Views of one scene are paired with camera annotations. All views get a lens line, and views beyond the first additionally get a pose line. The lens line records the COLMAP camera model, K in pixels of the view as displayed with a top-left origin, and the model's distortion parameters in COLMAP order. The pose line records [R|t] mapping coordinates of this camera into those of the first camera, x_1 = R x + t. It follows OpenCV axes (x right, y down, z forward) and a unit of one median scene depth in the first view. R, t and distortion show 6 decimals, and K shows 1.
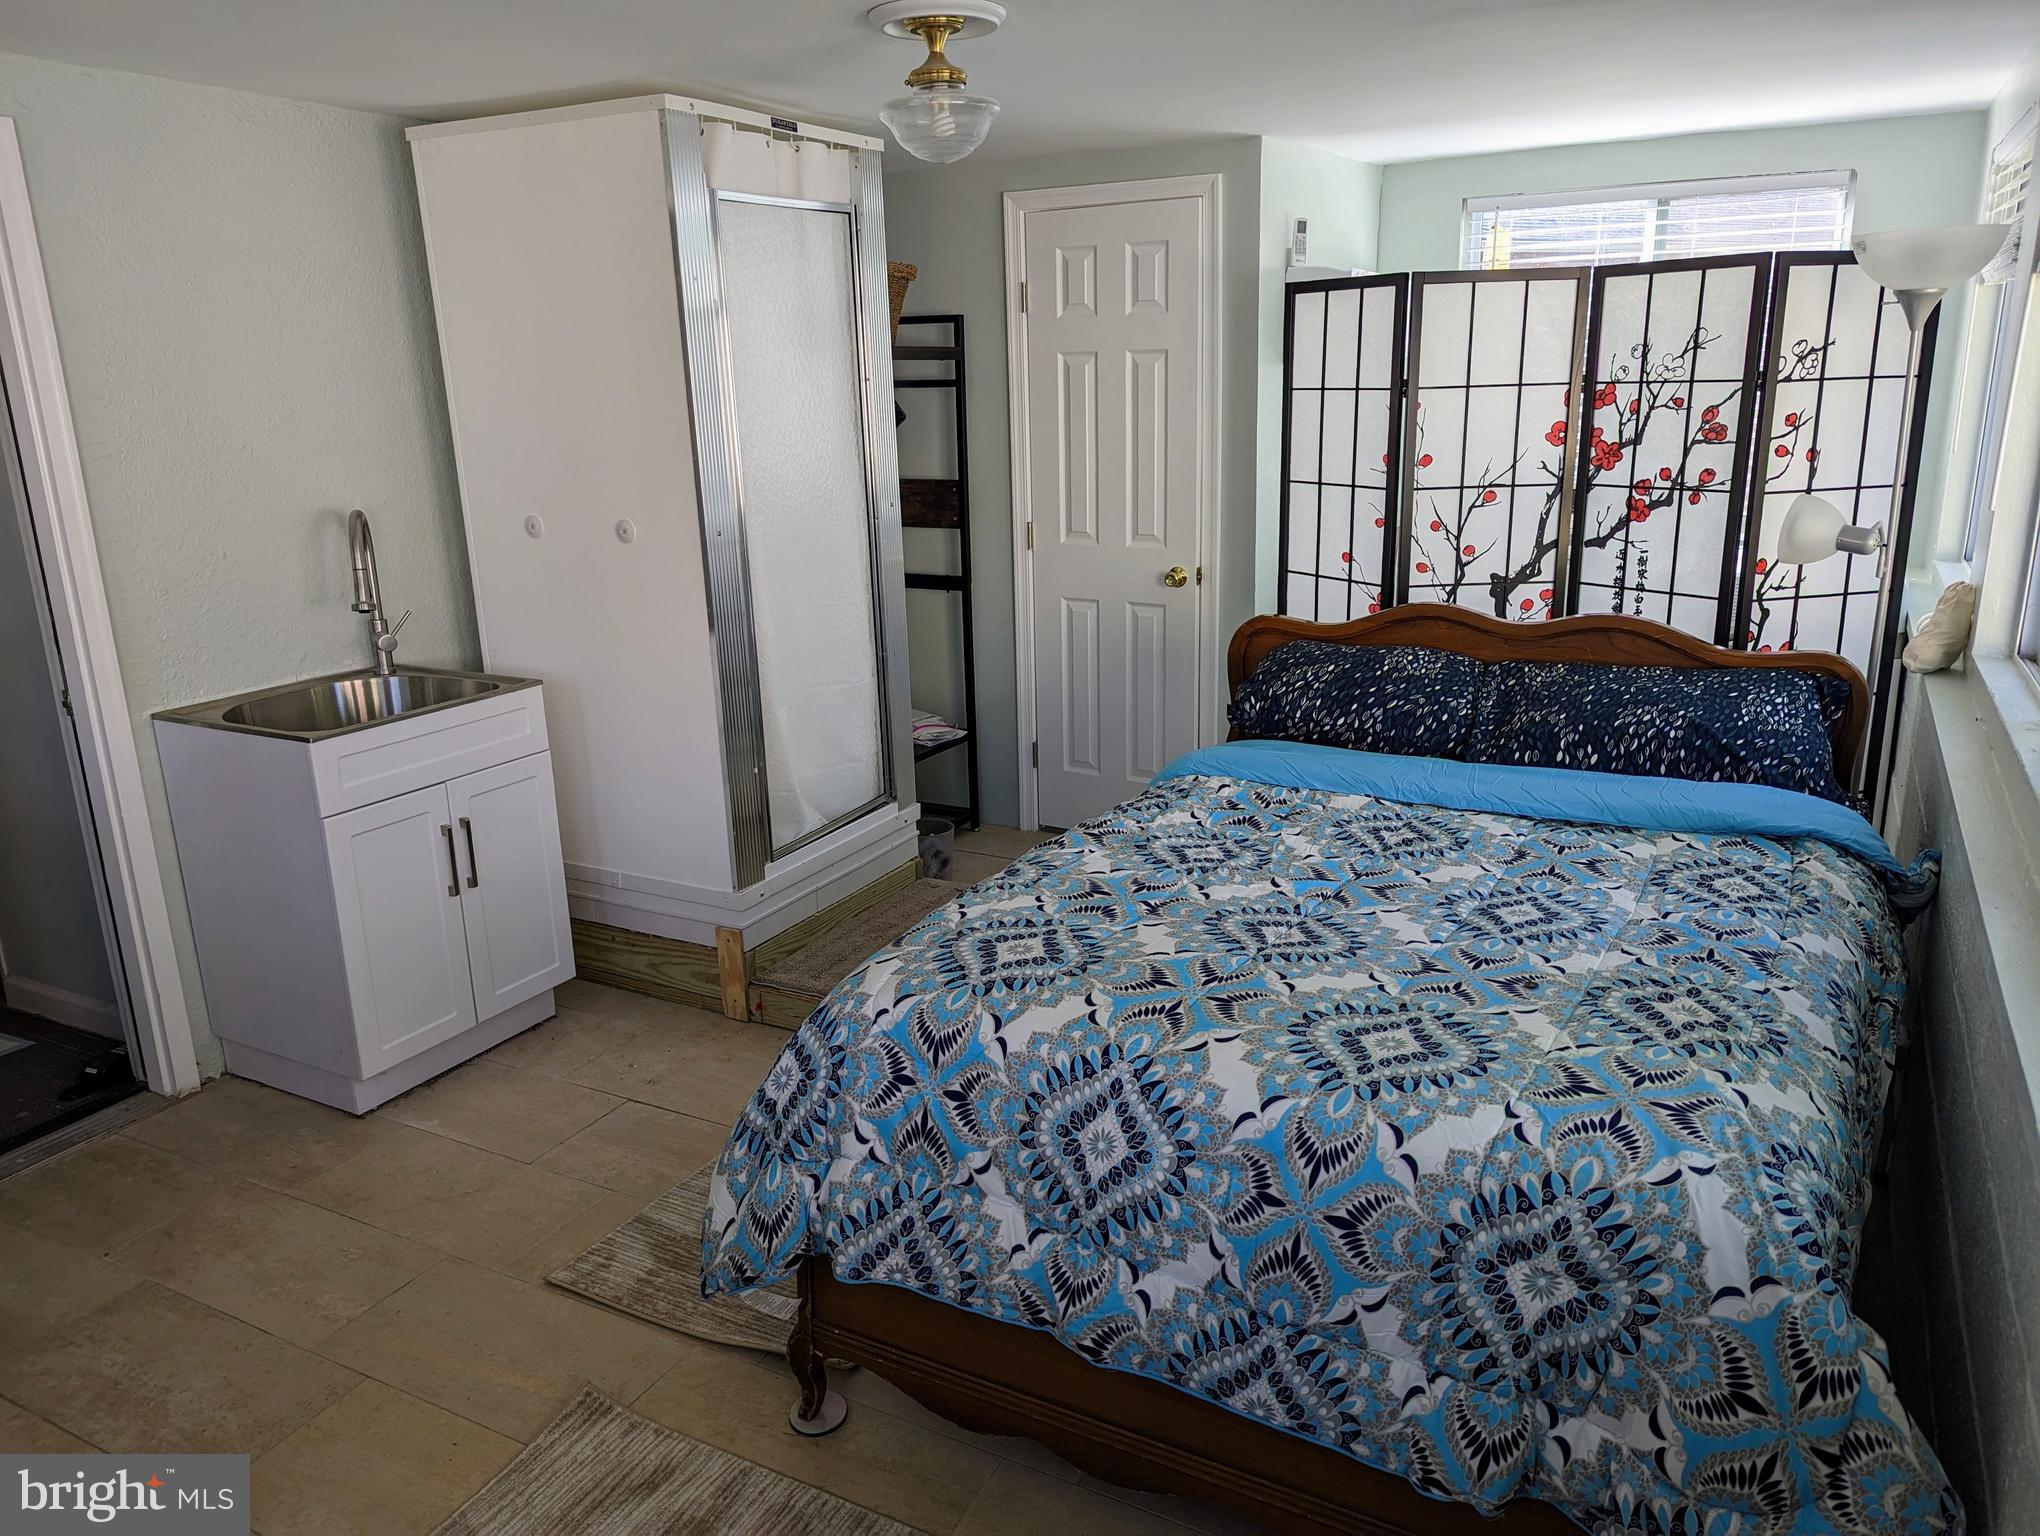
lens RADIAL K [[1449.5, 0, 1020.9], [0, 1449.5, 719.8], [0, 0, 1]] dist [0.047344, -0.004360]
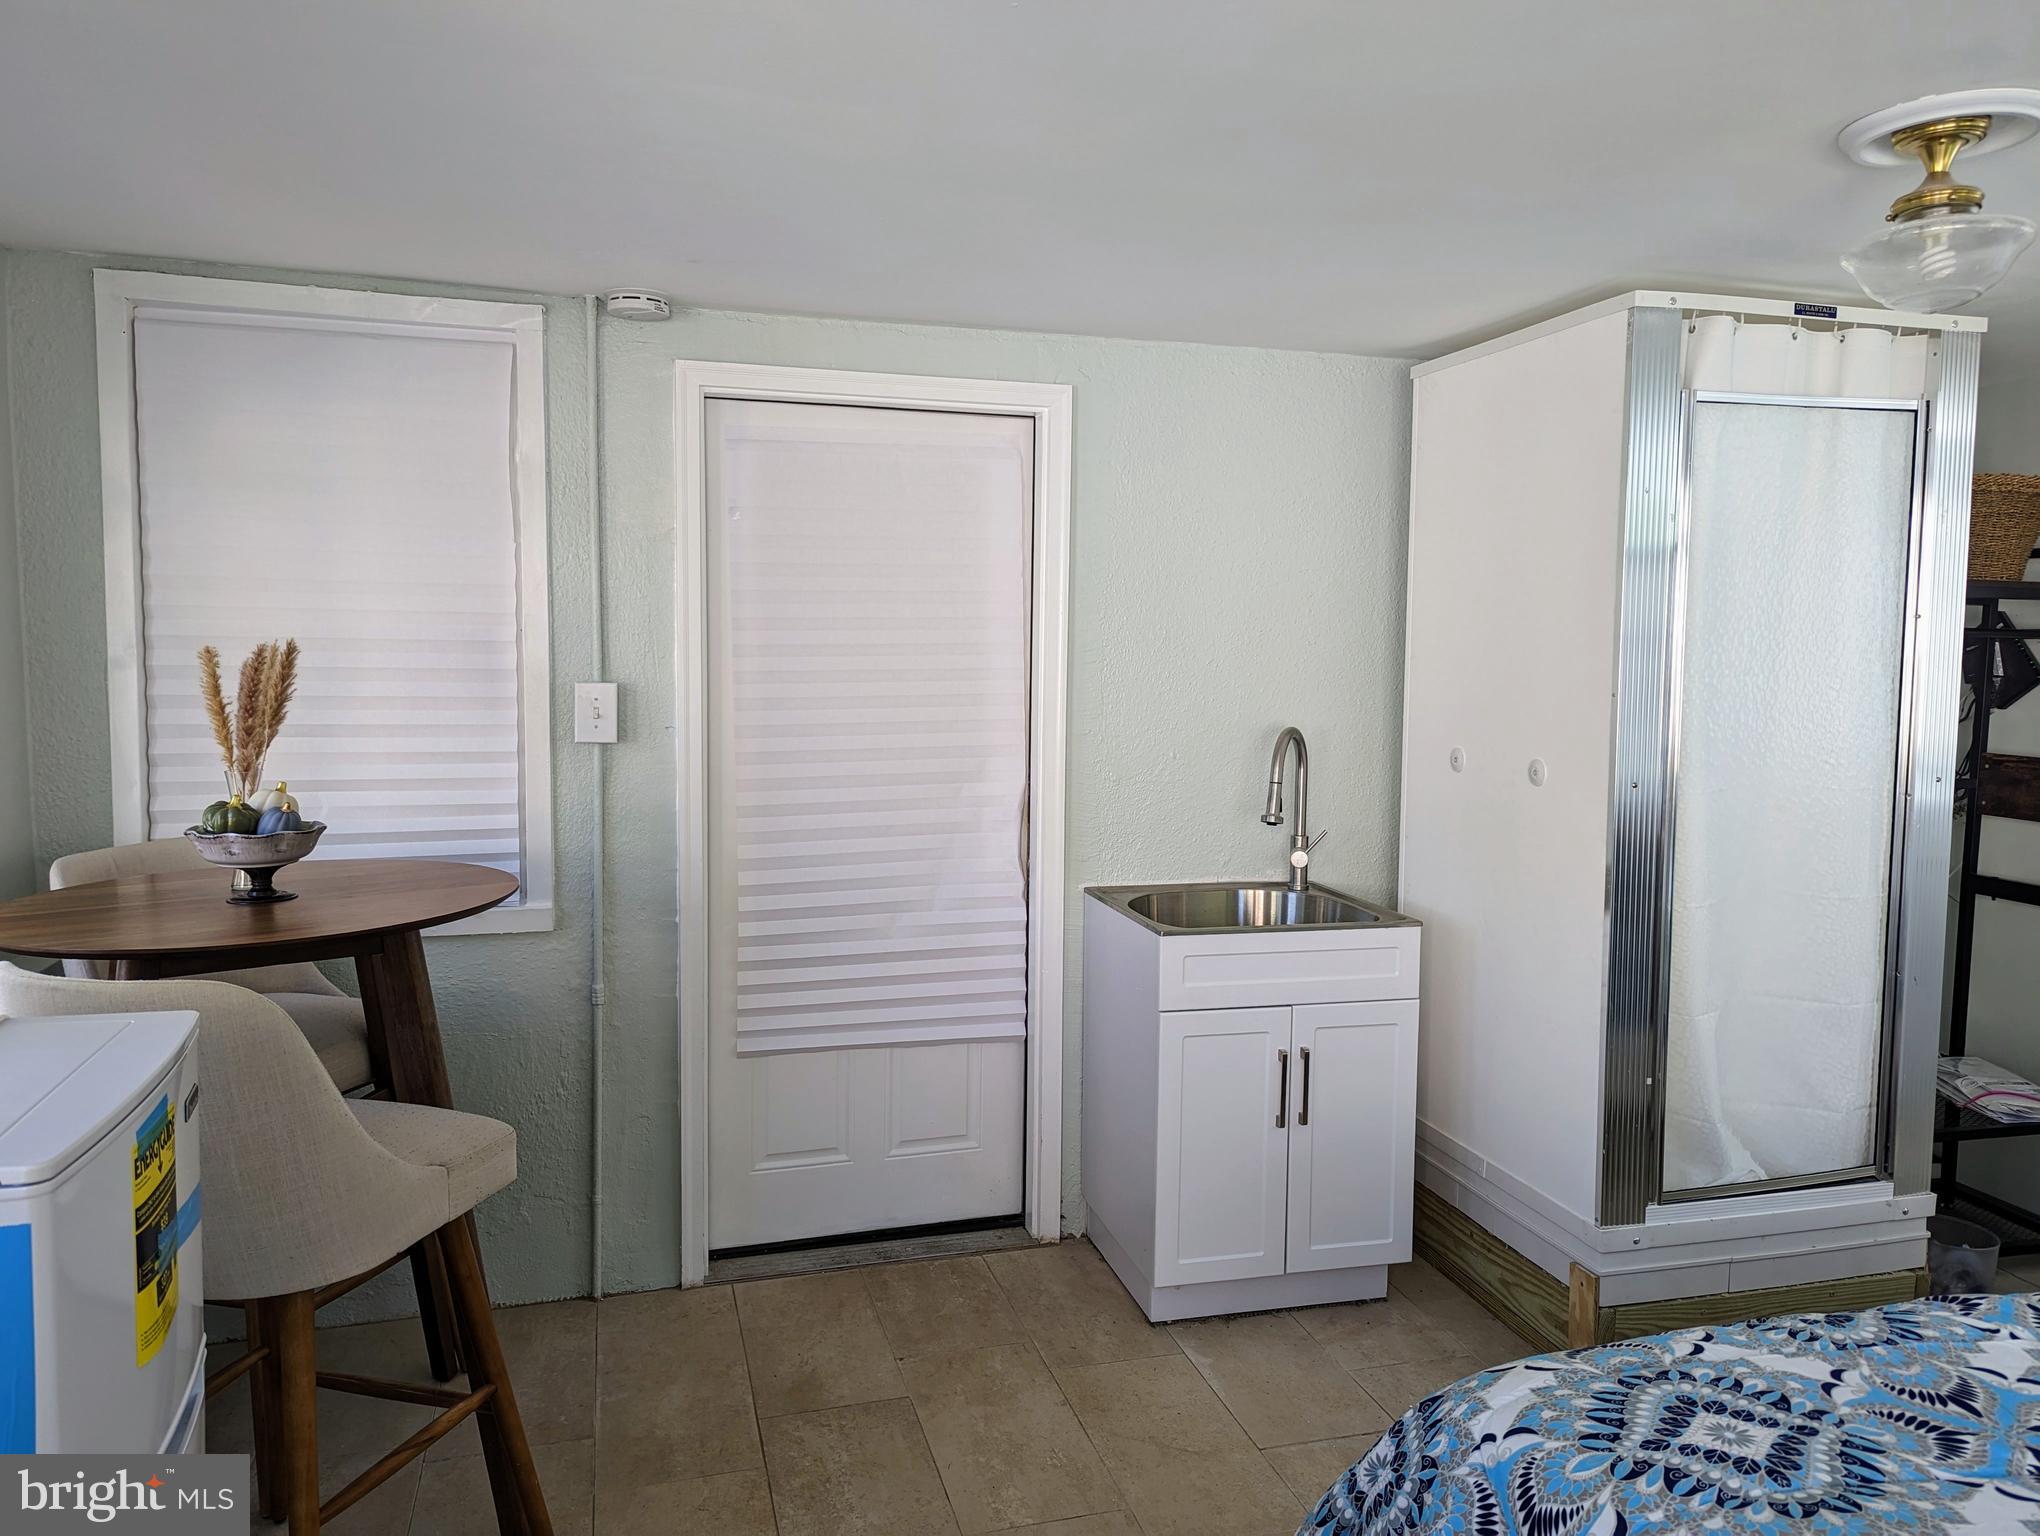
lens RADIAL K [[1437.3, 0, 1019.8], [0, 1437.3, 742.9], [0, 0, 1]] dist [0.057188, -0.040966]
pose [[0.697853, 0.089649, -0.710608, 0.136703], [-0.201969, 0.976505, -0.075149, -0.018624], [0.687175, 0.195964, 0.699563, 0.173699]]
